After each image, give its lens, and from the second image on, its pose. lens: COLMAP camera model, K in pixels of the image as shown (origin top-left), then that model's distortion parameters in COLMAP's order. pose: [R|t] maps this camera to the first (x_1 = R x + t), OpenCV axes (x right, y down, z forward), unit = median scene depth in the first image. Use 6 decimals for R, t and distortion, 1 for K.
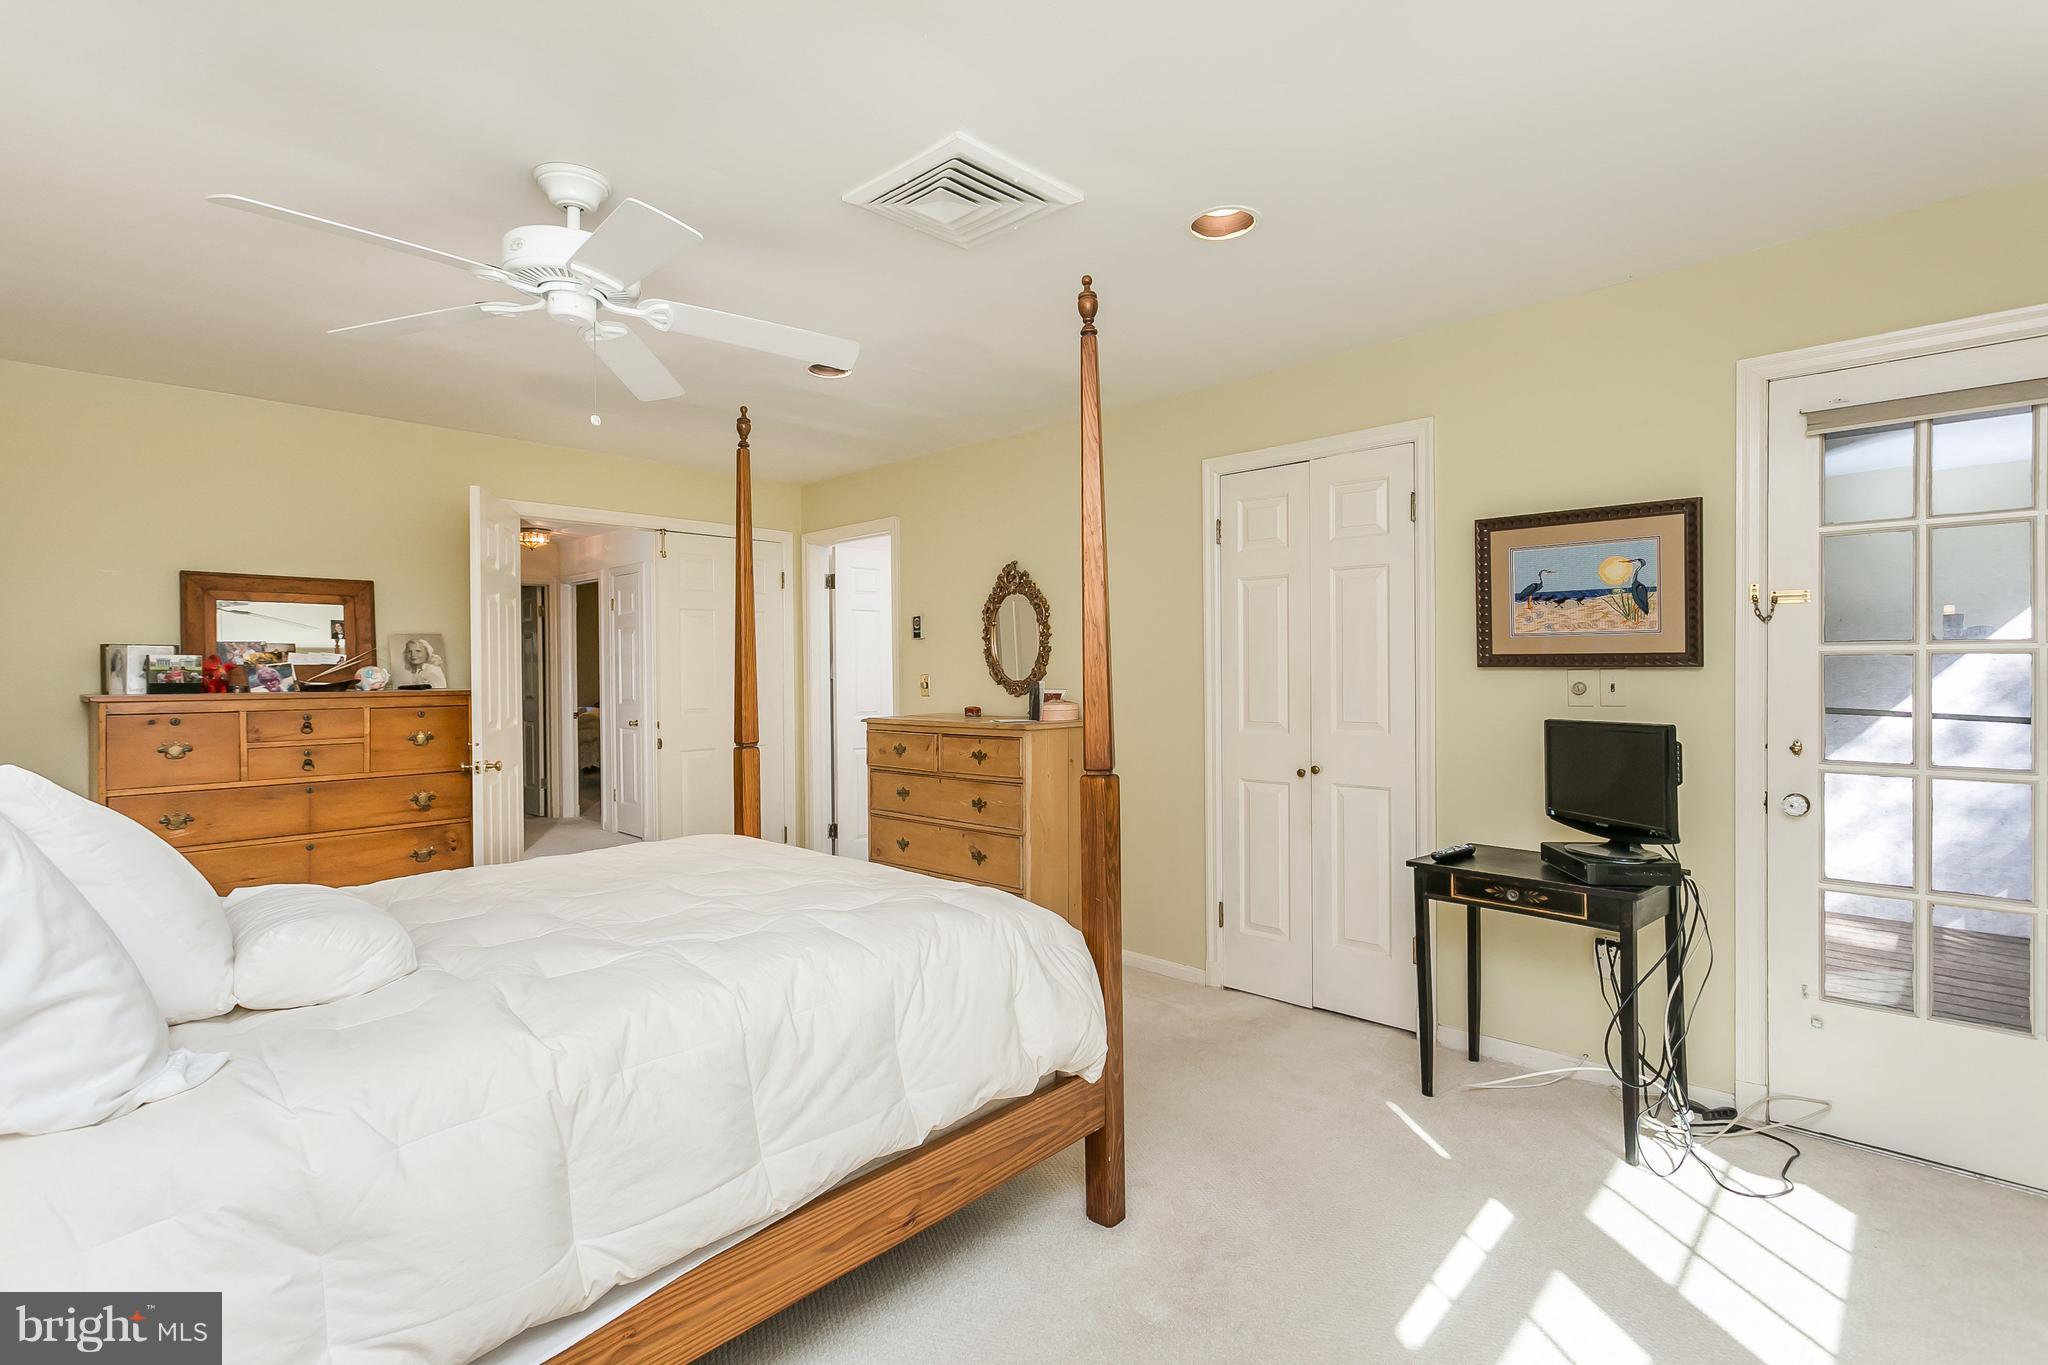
lens RADIAL K [[968.5, 0, 1011.4], [0, 968.5, 677.1], [0, 0, 1]] dist [0.002103, 0.000230]
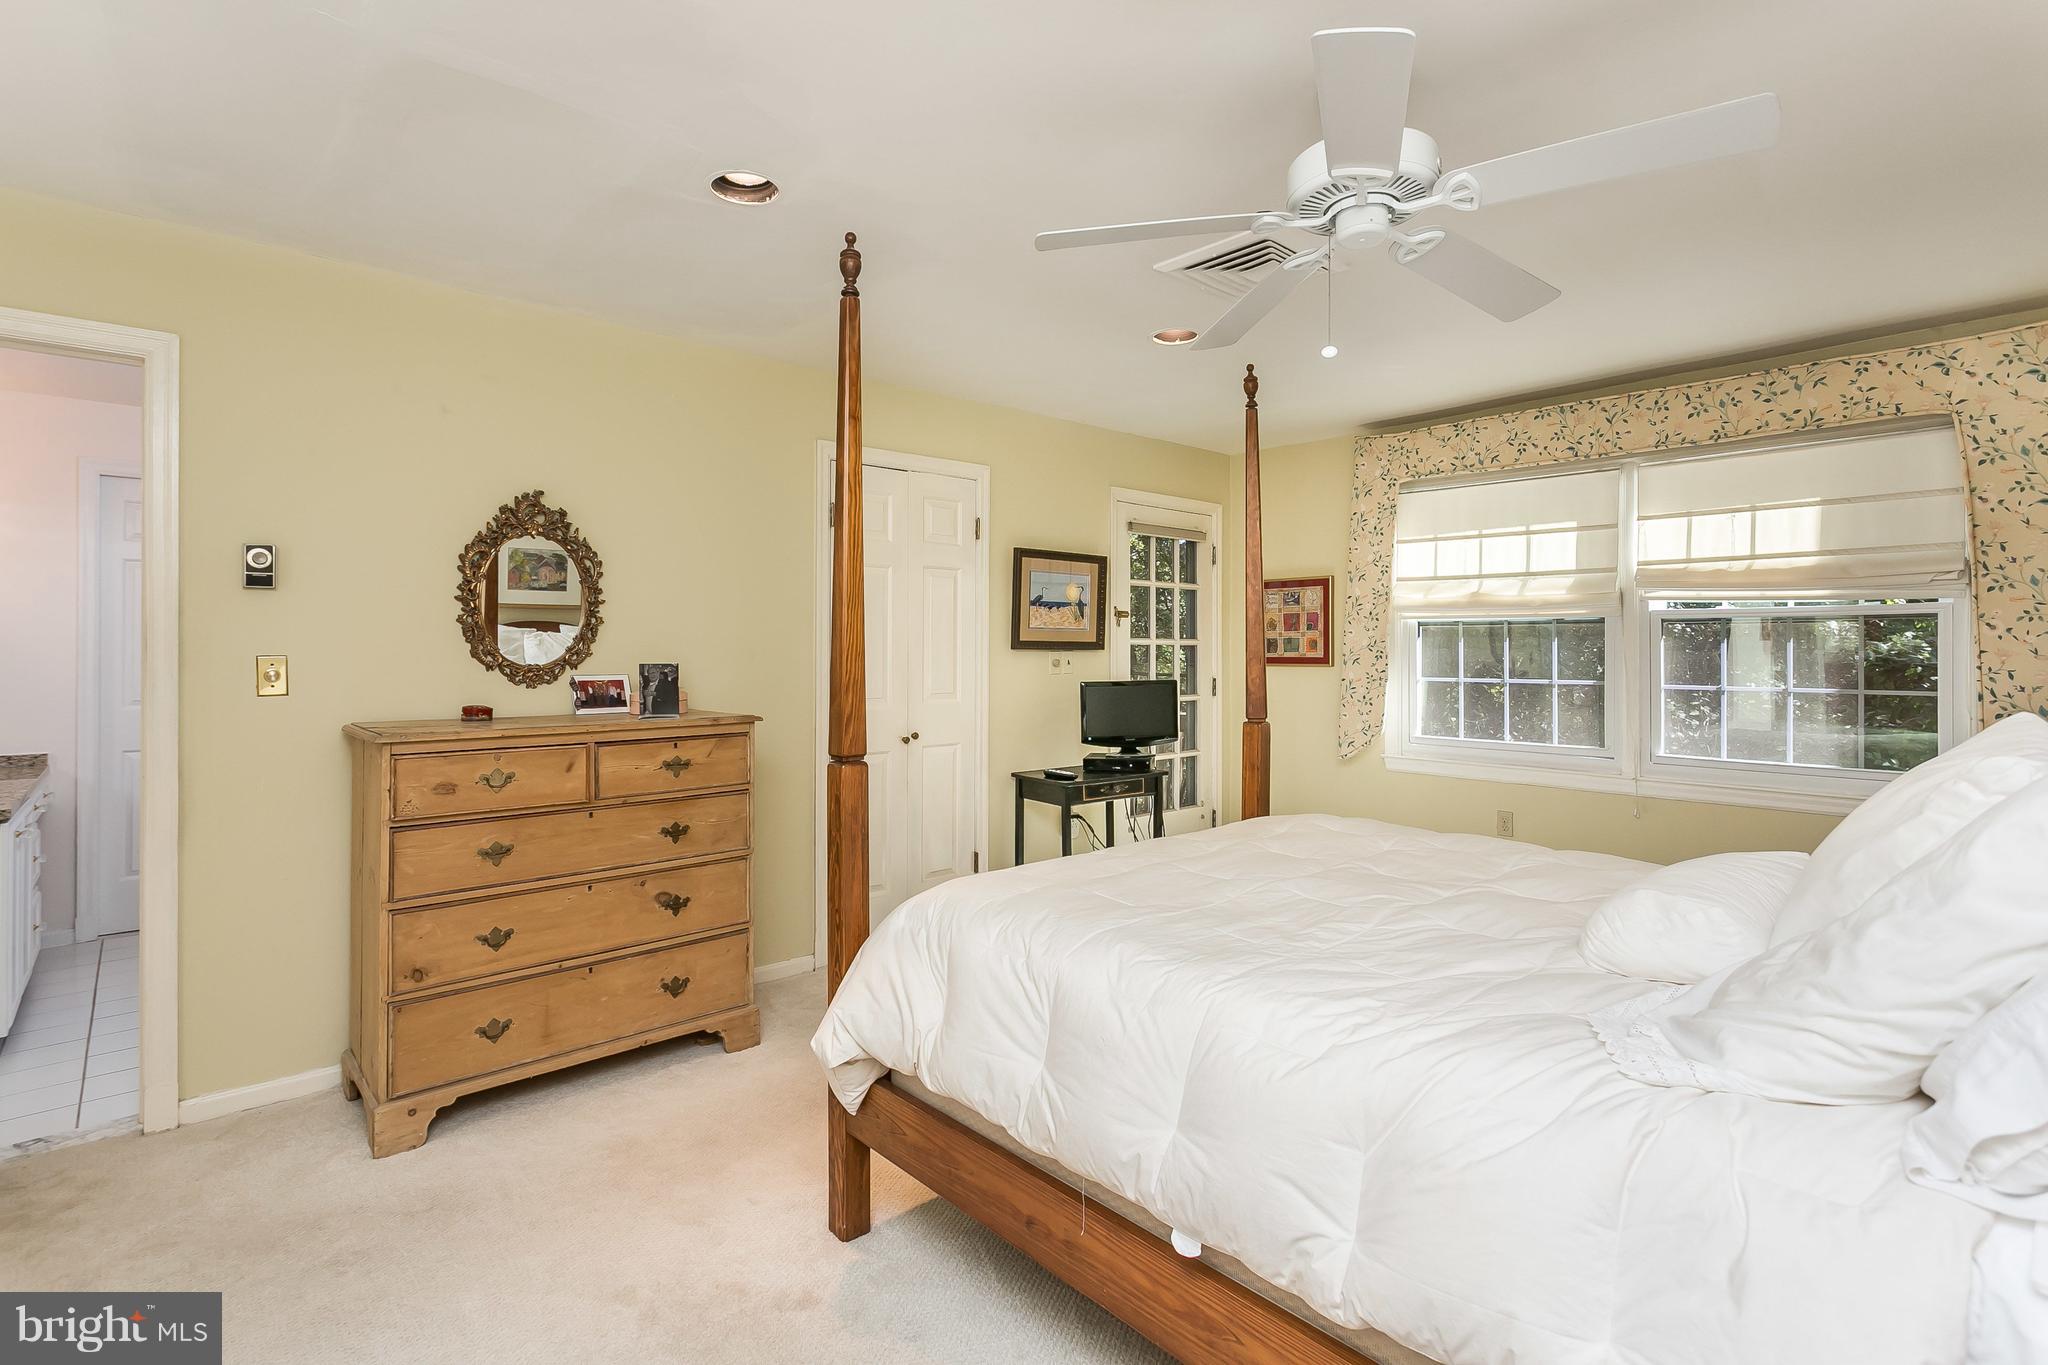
lens RADIAL K [[968.5, 0, 1010.9], [0, 968.5, 660.8], [0, 0, 1]] dist [0.002103, 0.000230]
pose [[0.076776, 0.000866, 0.997048, -0.898853], [0.012303, 0.999923, -0.001816, 0.009044], [-0.996972, 0.012406, 0.076759, 0.838684]]
